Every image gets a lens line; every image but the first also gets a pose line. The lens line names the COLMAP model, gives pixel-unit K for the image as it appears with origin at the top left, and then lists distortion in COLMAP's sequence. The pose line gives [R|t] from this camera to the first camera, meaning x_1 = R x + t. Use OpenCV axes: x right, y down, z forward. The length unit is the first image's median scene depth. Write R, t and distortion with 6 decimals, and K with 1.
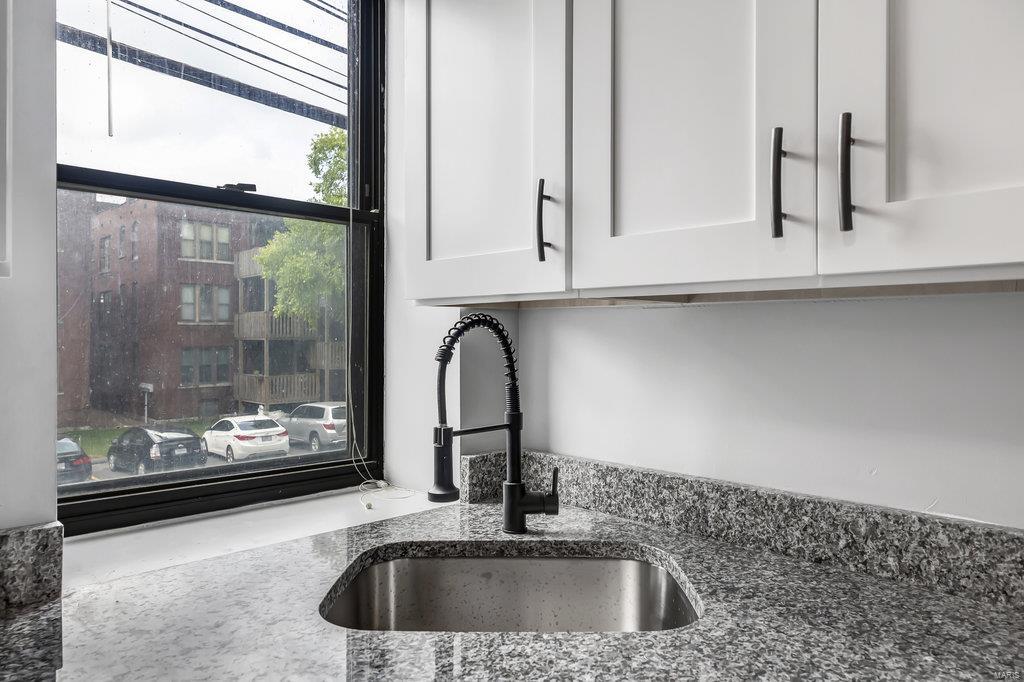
lens RADIAL K [[695.5, 0, 509.8], [0, 695.5, 340.2], [0, 0, 1]] dist [0.006539, -0.000219]
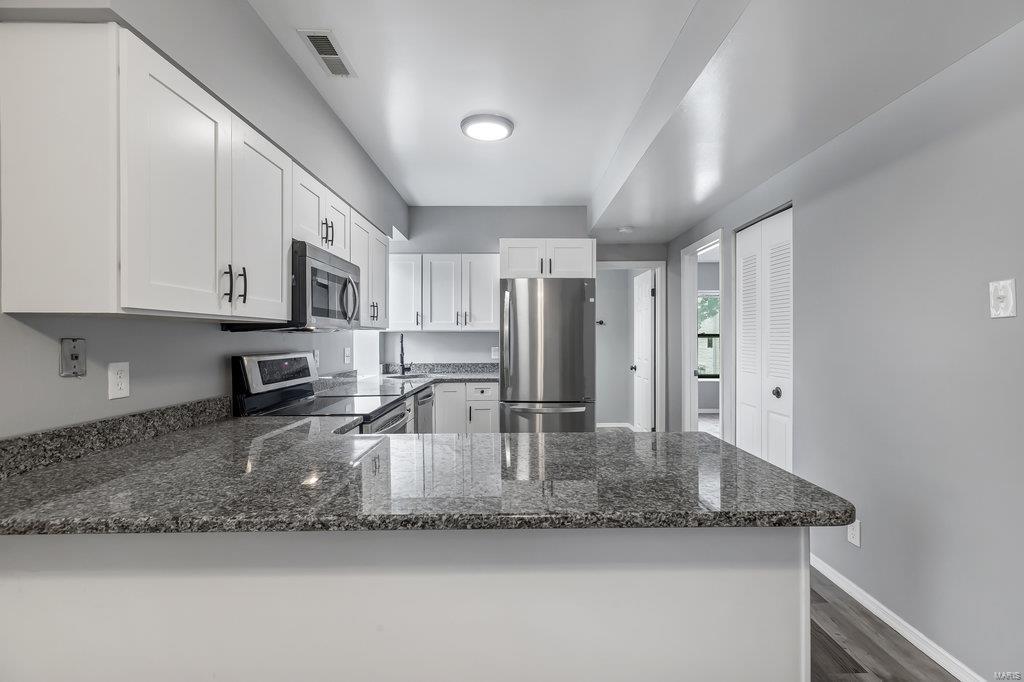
lens RADIAL K [[465.5, 0, 512.8], [0, 465.5, 342.3], [0, 0, 1]] dist [0.001071, 0.001004]
pose [[0.688304, -0.008678, 0.725370, -2.316119], [0.011667, 0.999932, 0.000892, 0.038771], [-0.725328, 0.007849, 0.688359, -2.380626]]
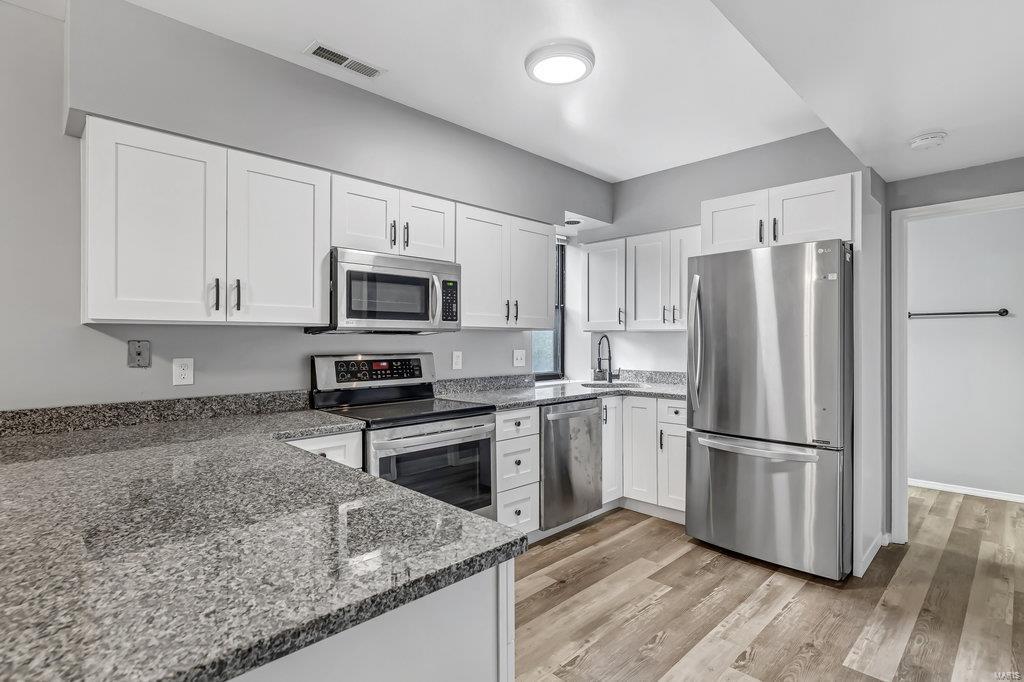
lens RADIAL K [[499.9, 0, 514.8], [0, 499.9, 338.7], [0, 0, 1]] dist [-0.008229, 0.004168]
pose [[0.999892, -0.000054, 0.014712, -0.765176], [0.000211, 0.999943, -0.010665, 0.028763], [-0.014711, 0.010667, 0.999835, -2.597355]]
